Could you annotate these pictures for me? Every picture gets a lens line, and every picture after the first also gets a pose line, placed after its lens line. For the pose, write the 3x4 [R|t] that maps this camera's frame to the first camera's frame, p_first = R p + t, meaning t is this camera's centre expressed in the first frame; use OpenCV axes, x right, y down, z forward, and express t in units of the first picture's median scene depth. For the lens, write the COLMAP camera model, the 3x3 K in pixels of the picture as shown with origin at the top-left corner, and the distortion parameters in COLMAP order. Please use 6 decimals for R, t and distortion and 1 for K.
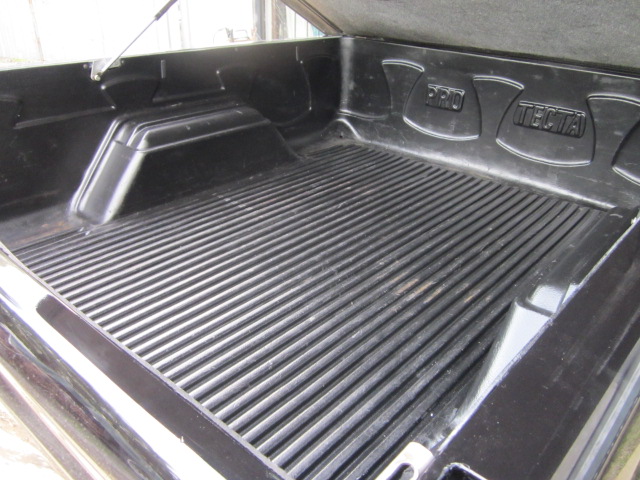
lens RADIAL K [[529.1, 0, 316.7], [0, 529.1, 241.0], [0, 0, 1]] dist [-0.052749, 0.026230]
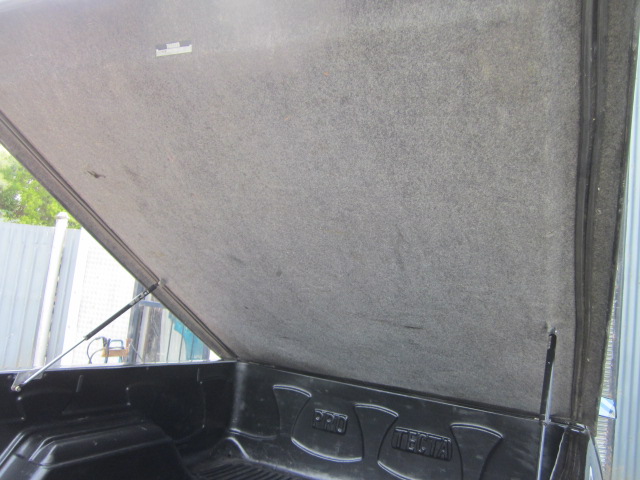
lens RADIAL K [[529.1, 0, 314.8], [0, 529.1, 242.1], [0, 0, 1]] dist [-0.052749, 0.026230]
pose [[0.962052, 0.121608, 0.244268, -0.116546], [0.030460, 0.841738, -0.539026, 0.008986], [-0.271160, 0.526012, 0.806092, -0.100815]]
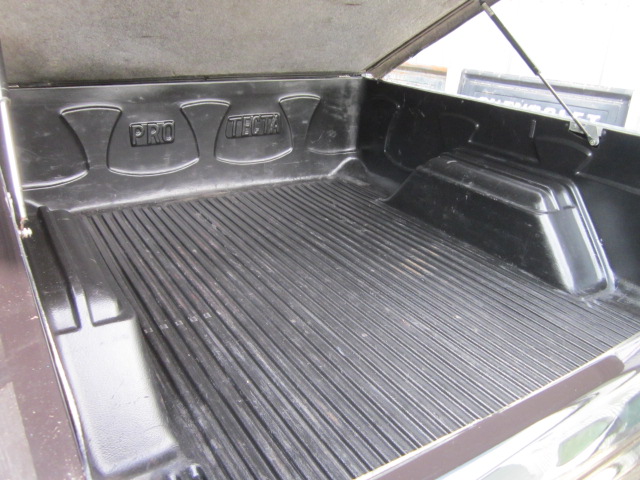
lens RADIAL K [[529.1, 0, 320.4], [0, 529.1, 241.0], [0, 0, 1]] dist [-0.052749, 0.026230]
pose [[0.324725, -0.397661, 0.858149, -0.589380], [0.411635, 0.876300, 0.250309, -0.234493], [-0.851534, 0.271962, 0.448247, 0.413315]]
